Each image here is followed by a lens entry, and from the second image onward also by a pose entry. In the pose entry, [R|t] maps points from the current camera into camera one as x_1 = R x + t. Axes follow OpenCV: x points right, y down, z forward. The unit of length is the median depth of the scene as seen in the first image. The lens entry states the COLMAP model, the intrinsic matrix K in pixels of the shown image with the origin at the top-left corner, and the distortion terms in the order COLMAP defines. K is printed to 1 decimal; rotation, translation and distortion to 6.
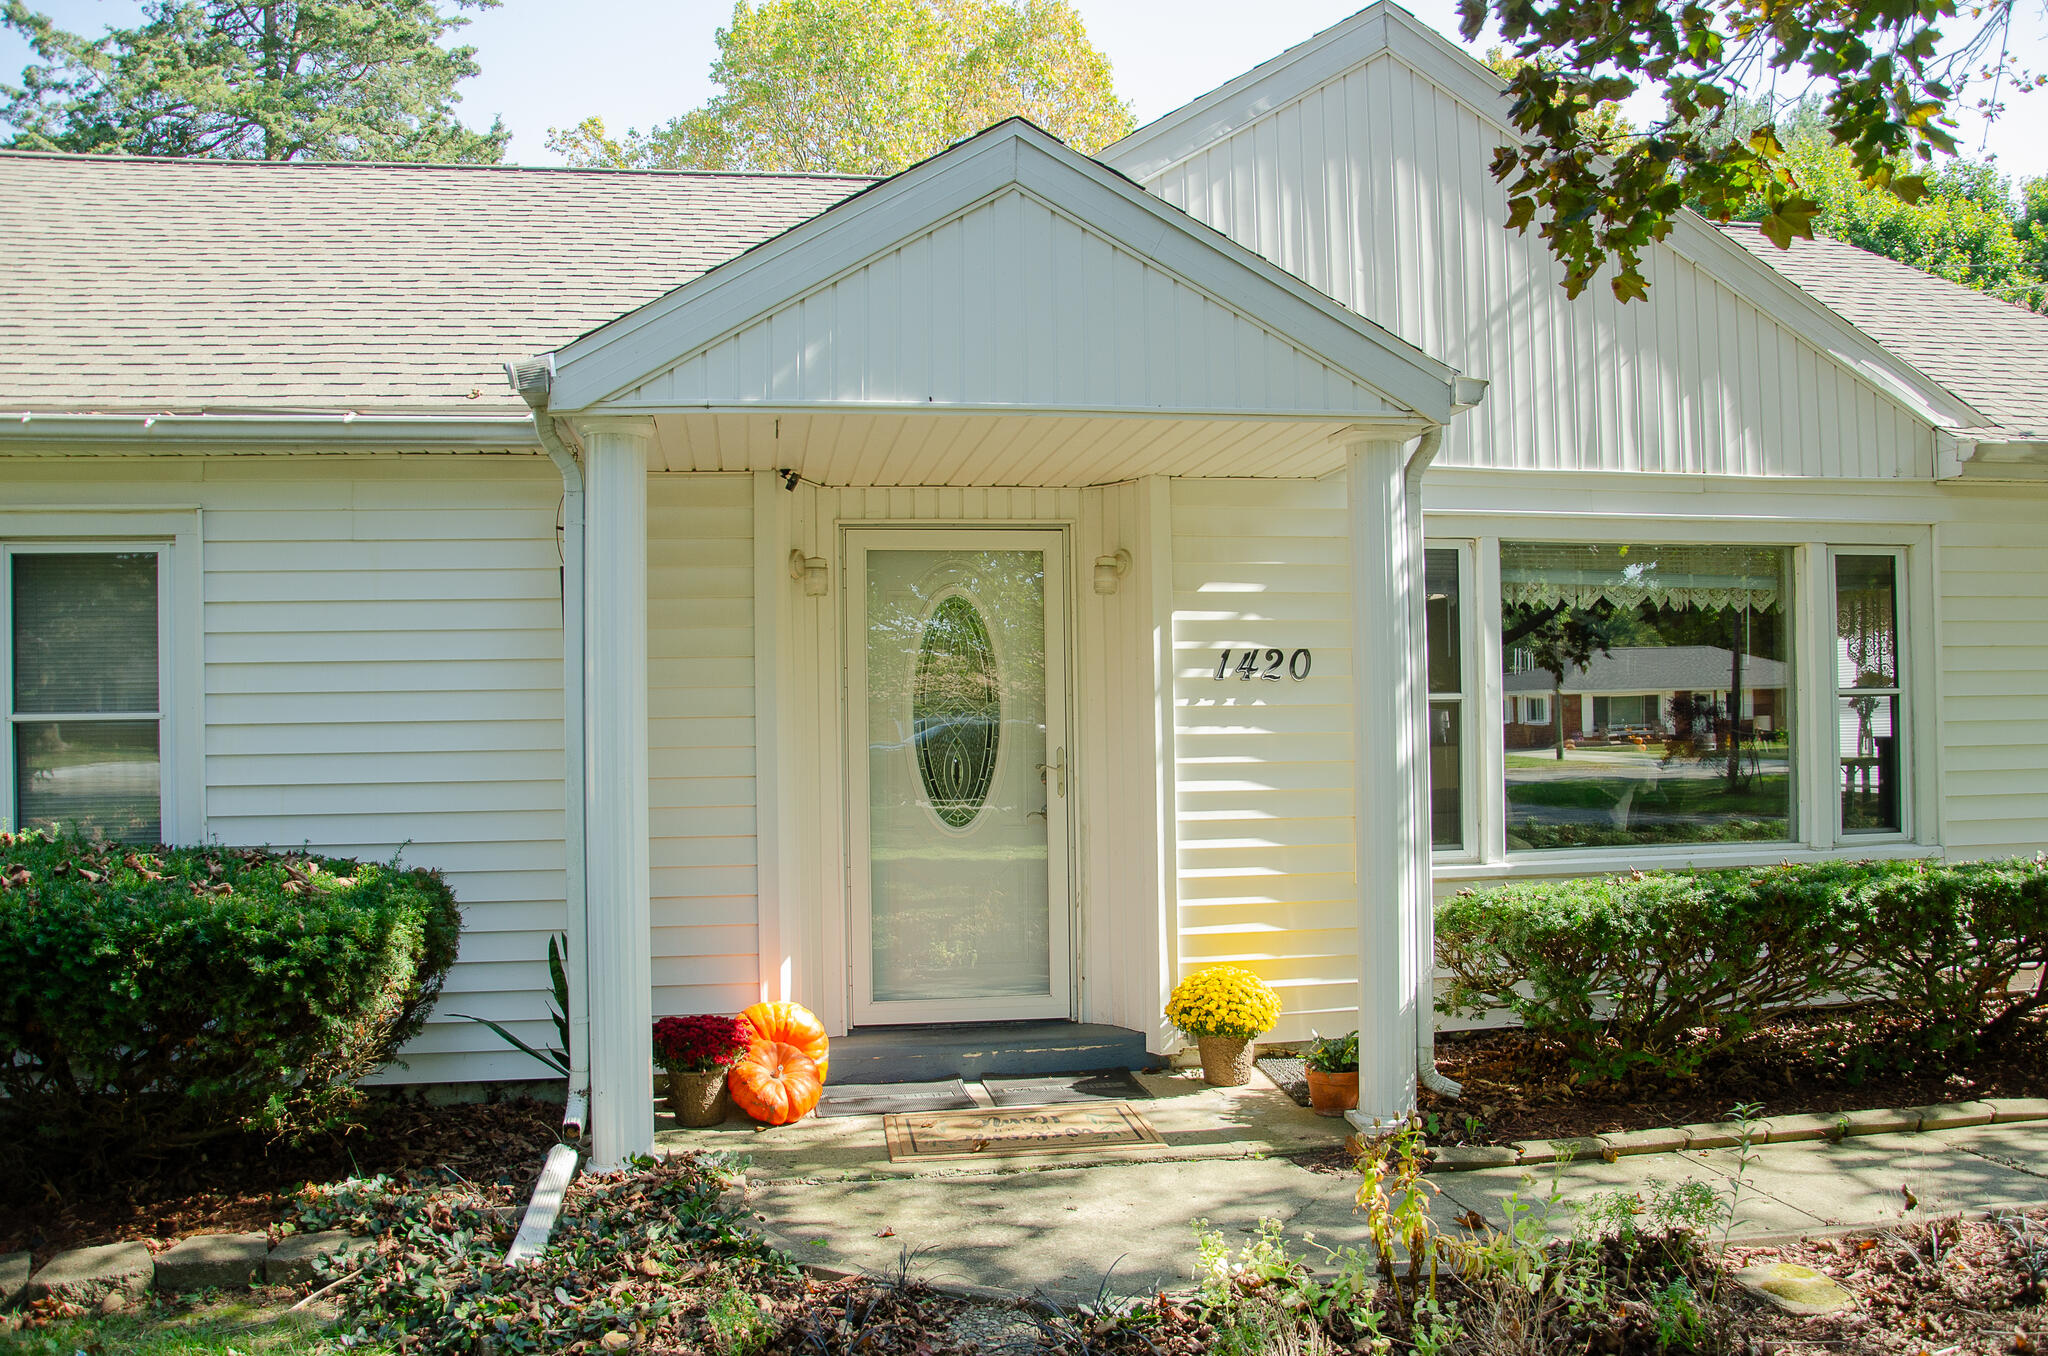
lens RADIAL K [[1621.4, 0, 1033.2], [0, 1621.4, 676.4], [0, 0, 1]] dist [-0.118114, 0.036021]
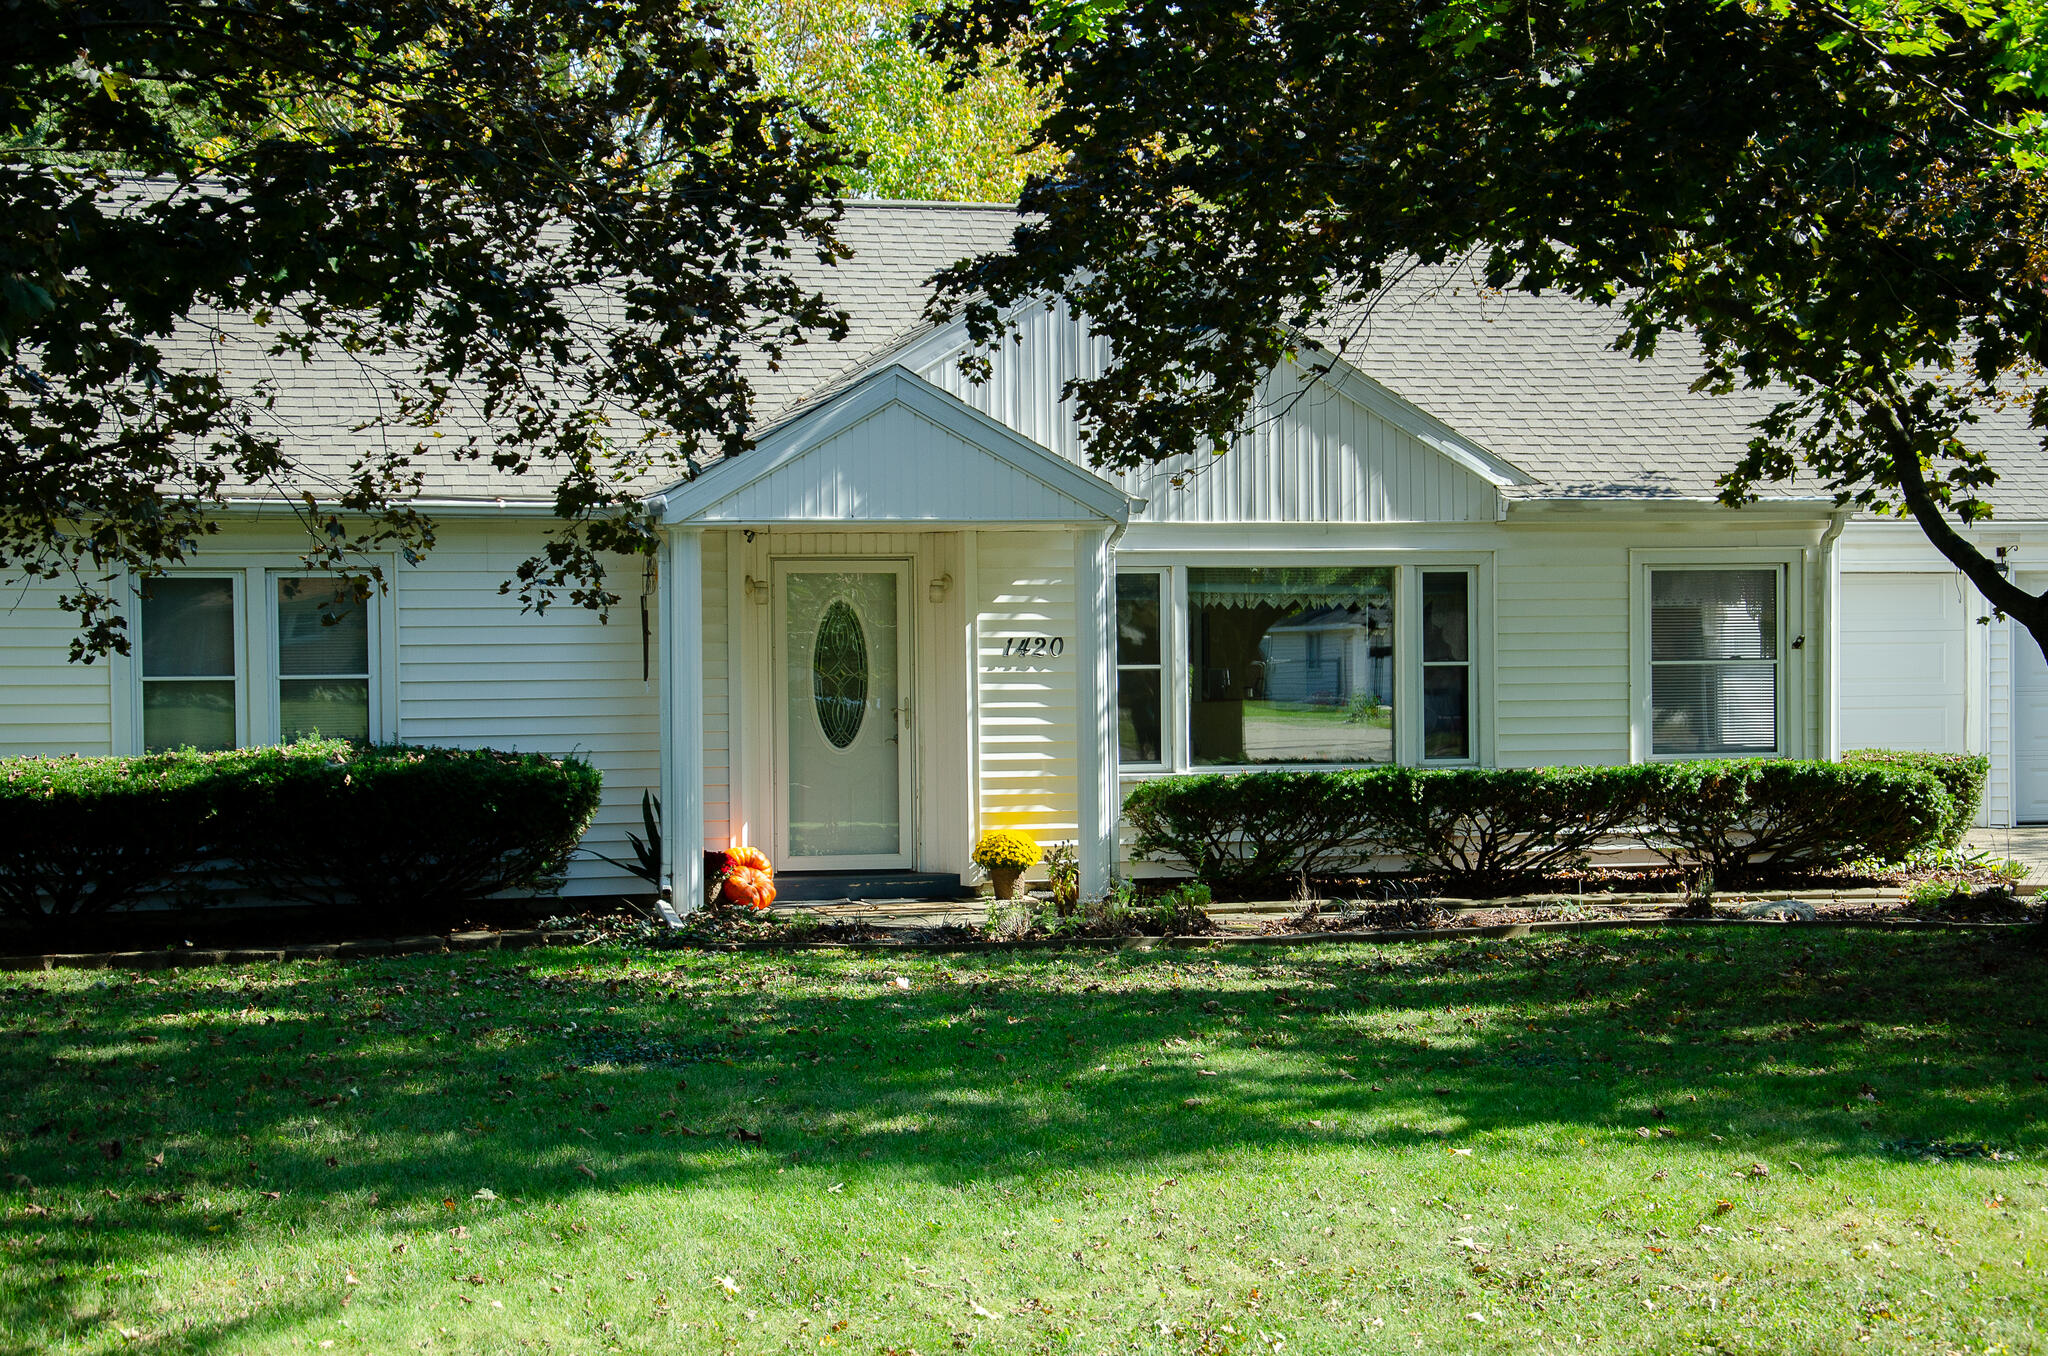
lens RADIAL K [[3399.1, 0, 1042.6], [0, 3399.1, 737.4], [0, 0, 1]] dist [0.286995, 0.000000]
pose [[0.995536, 0.003258, 0.094331, -0.166851], [-0.007526, 0.998962, 0.044926, -0.068496], [-0.094087, -0.045436, 0.994527, -2.348825]]
